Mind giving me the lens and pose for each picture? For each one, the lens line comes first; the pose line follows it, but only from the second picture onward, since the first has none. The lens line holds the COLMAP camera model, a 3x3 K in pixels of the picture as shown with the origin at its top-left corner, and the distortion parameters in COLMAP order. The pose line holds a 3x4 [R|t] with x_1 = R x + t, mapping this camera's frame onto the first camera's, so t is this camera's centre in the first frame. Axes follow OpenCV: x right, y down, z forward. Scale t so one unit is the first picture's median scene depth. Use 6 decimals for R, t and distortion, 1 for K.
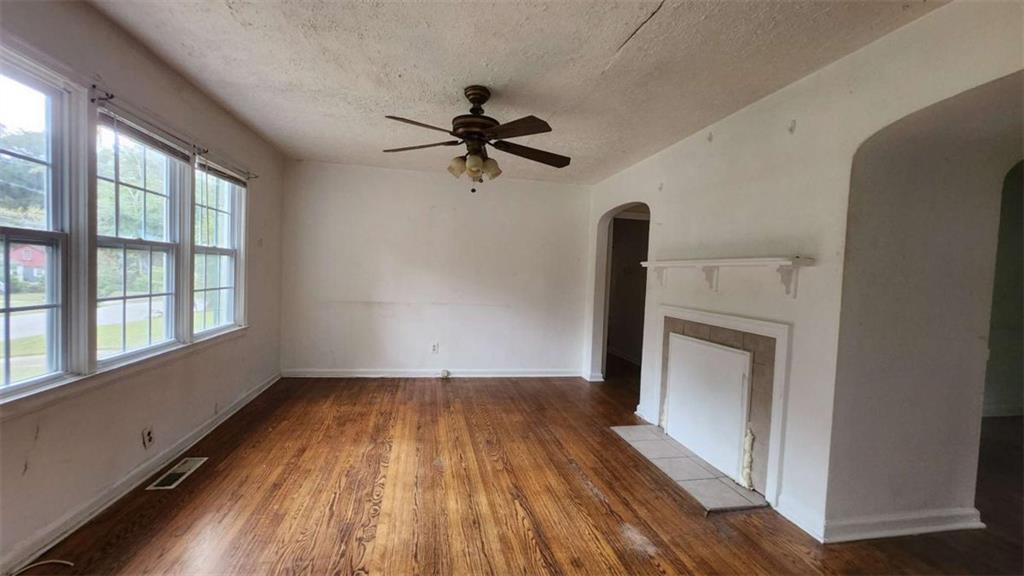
lens RADIAL K [[399.9, 0, 509.5], [0, 399.9, 288.0], [0, 0, 1]] dist [-0.000768, -0.000180]
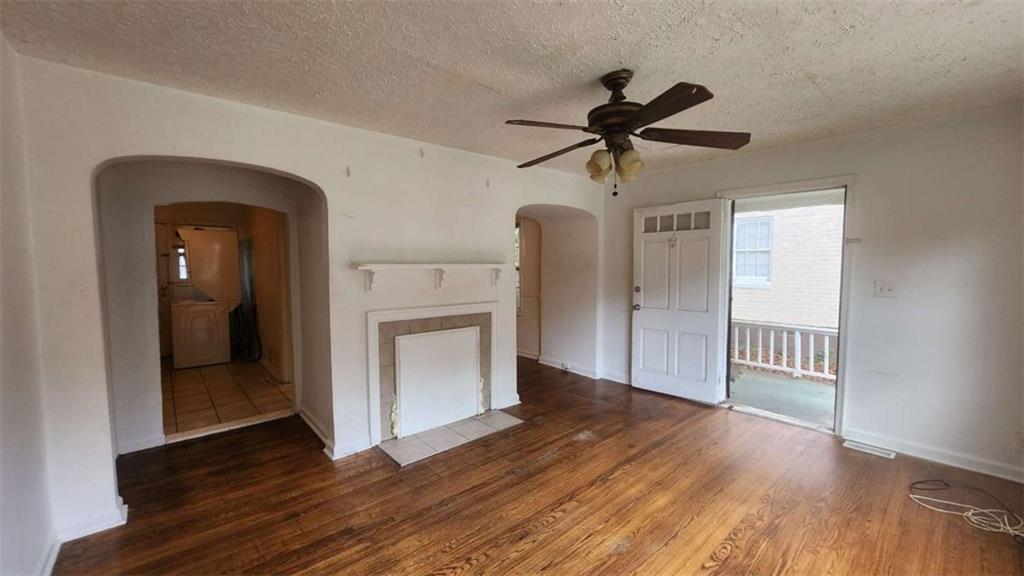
lens RADIAL K [[399.9, 0, 494.1], [0, 399.9, 288.0], [0, 0, 1]] dist [-0.000768, -0.000180]
pose [[-0.466590, -0.094198, 0.879443, -0.749462], [0.016452, 0.993216, 0.115113, -0.155979], [-0.884321, 0.068179, -0.461875, 1.673766]]
